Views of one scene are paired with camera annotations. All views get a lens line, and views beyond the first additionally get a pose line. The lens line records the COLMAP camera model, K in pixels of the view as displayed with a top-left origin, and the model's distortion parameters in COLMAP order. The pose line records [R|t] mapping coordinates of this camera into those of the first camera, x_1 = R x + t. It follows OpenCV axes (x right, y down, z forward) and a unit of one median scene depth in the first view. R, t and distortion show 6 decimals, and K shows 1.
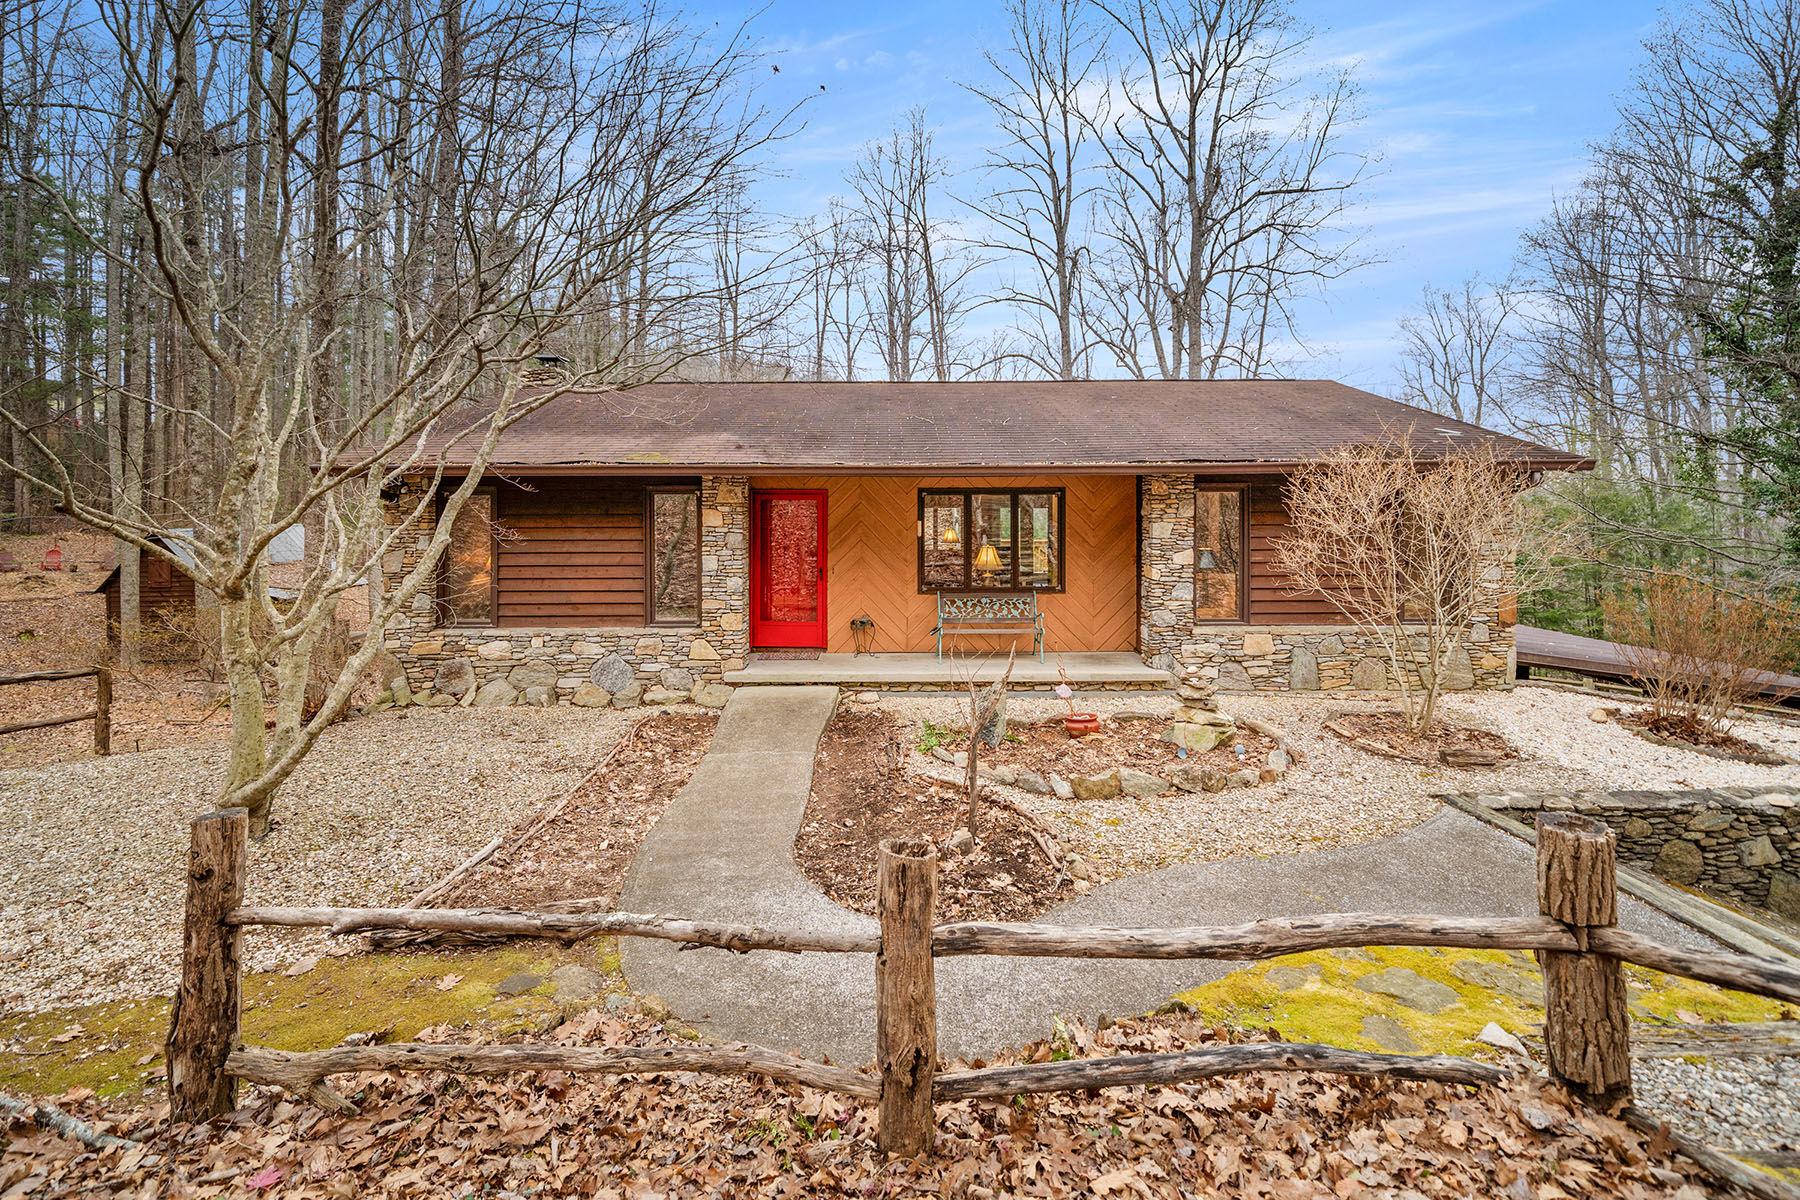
lens RADIAL K [[775.2, 0, 862.5], [0, 775.2, 568.8], [0, 0, 1]] dist [-0.000914, -0.000983]
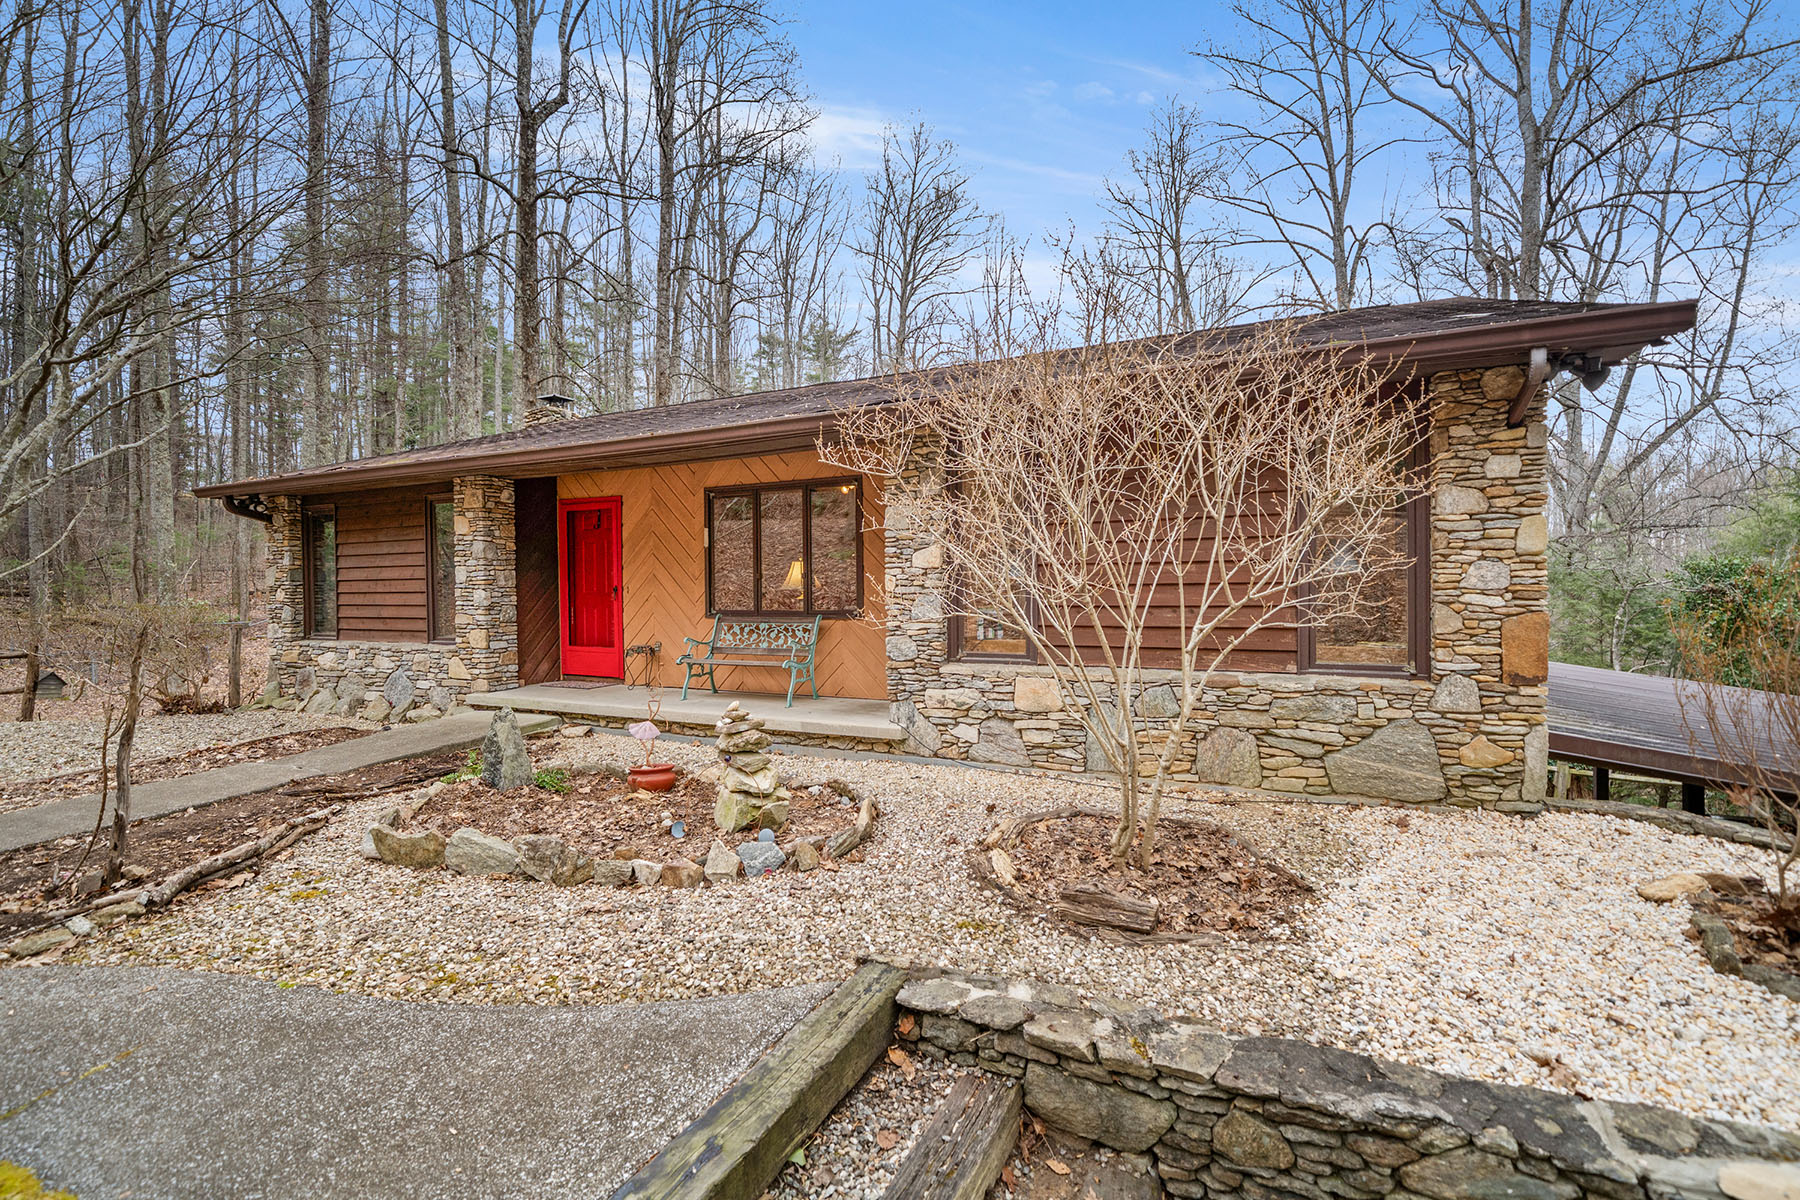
lens RADIAL K [[785.1, 0, 883.4], [0, 785.1, 612.1], [0, 0, 1]] dist [0.000088, 0.000302]
pose [[0.901907, 0.009201, -0.431833, 0.674500], [-0.027259, 0.998993, -0.035646, 0.057234], [0.431070, 0.043921, 0.901249, 0.367464]]
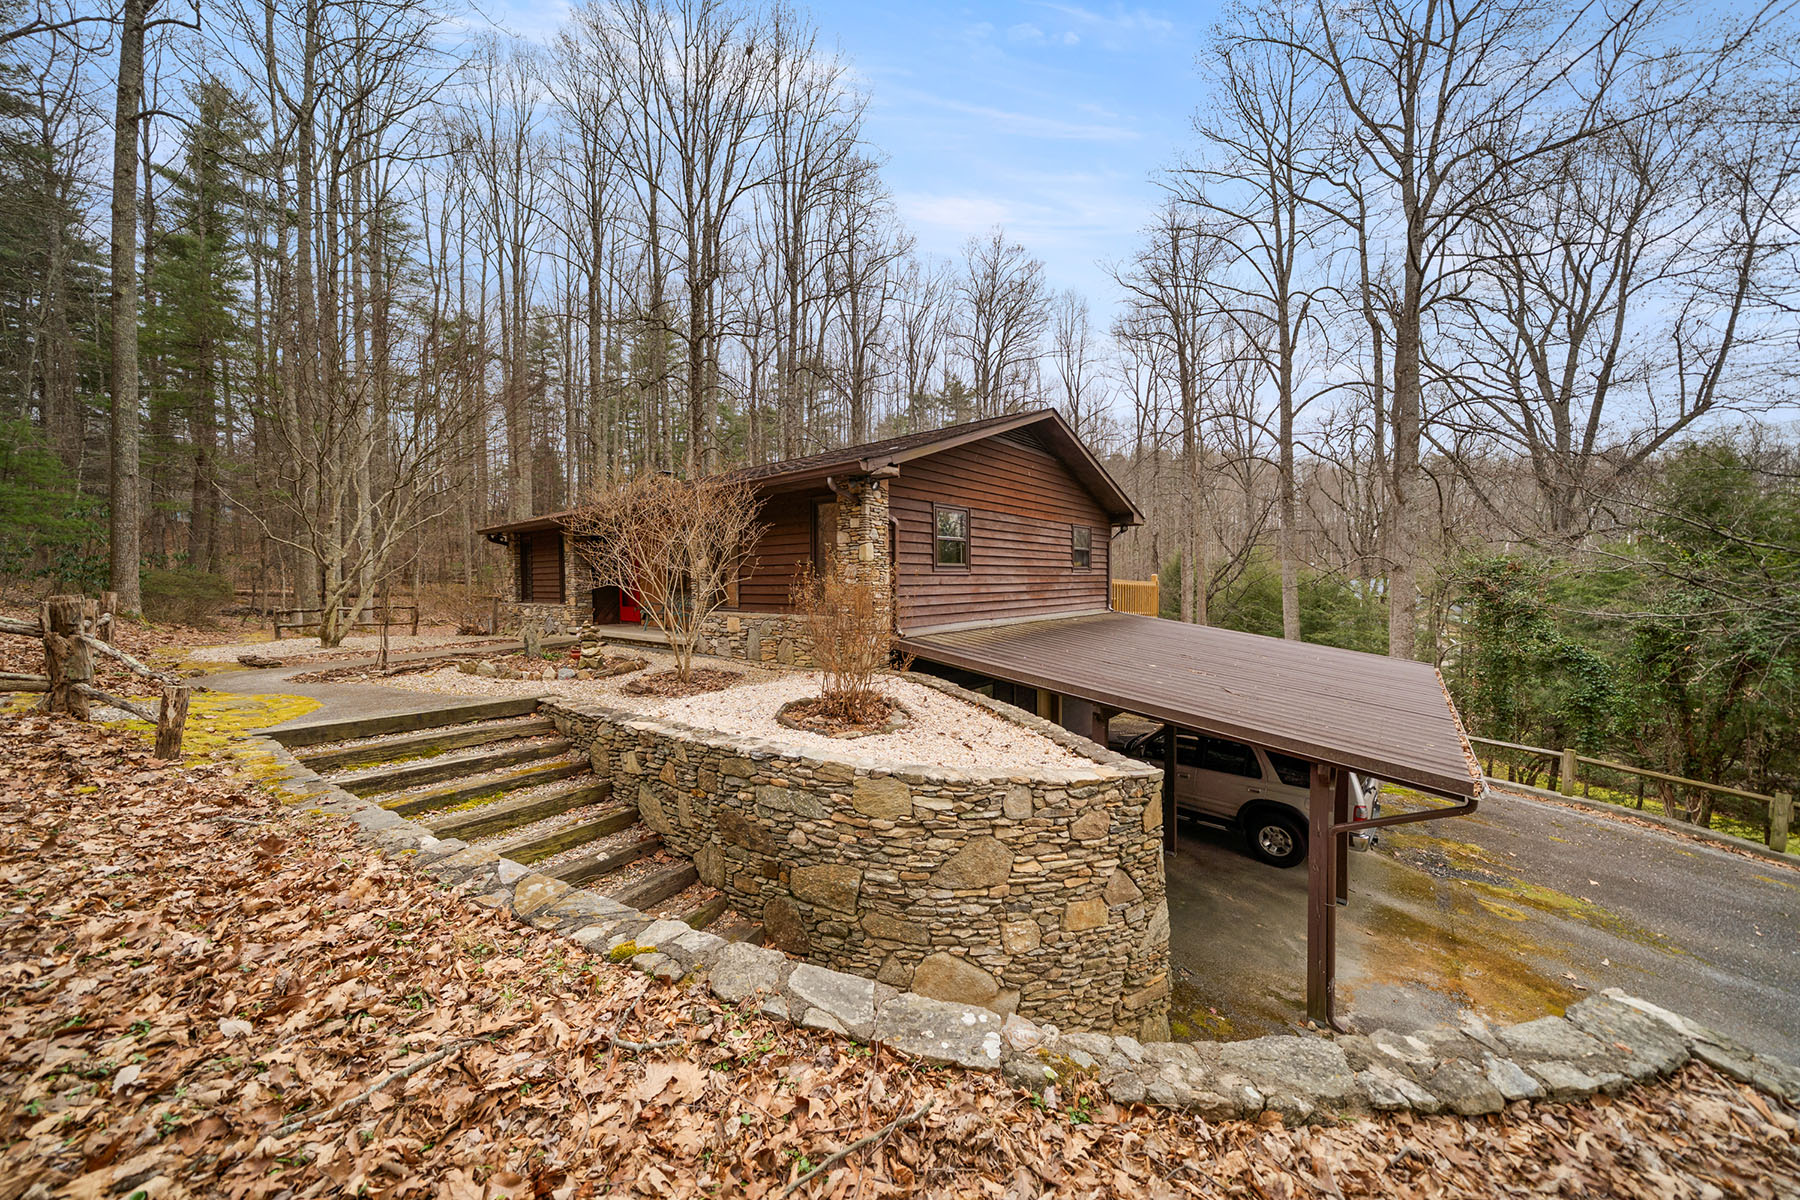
lens RADIAL K [[616.8, 0, 889.1], [0, 616.8, 598.7], [0, 0, 1]] dist [-0.007547, 0.000850]
pose [[0.766377, 0.016285, -0.642184, 1.434276], [-0.043809, 0.998676, -0.026957, 0.068946], [0.640895, 0.048793, 0.766076, 0.330653]]
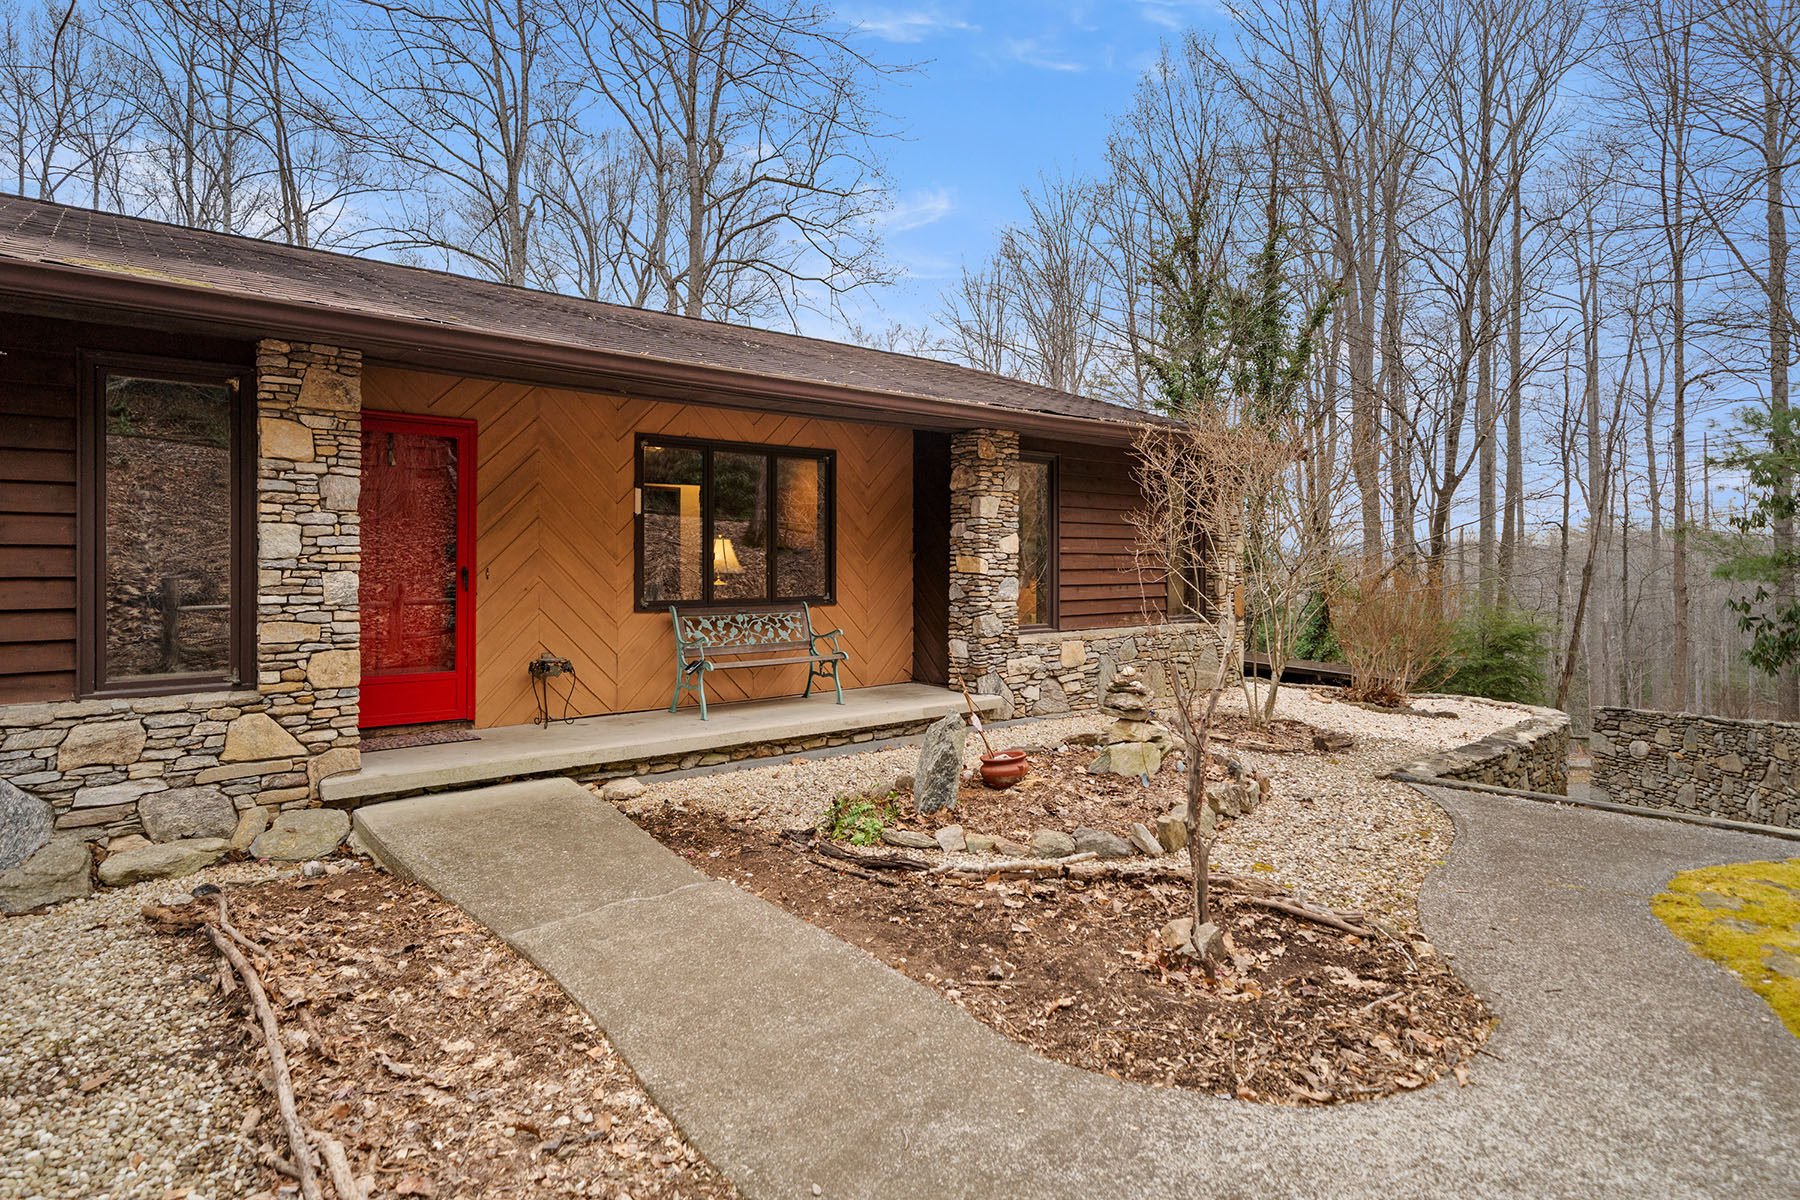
lens RADIAL K [[983.3, 0, 903.3], [0, 983.3, 589.7], [0, 0, 1]] dist [-0.001169, 0.000987]
pose [[0.758552, -0.014135, 0.651459, -0.295285], [0.051622, 0.997926, -0.038455, 0.061366], [-0.649564, 0.062799, 0.757709, 0.329427]]
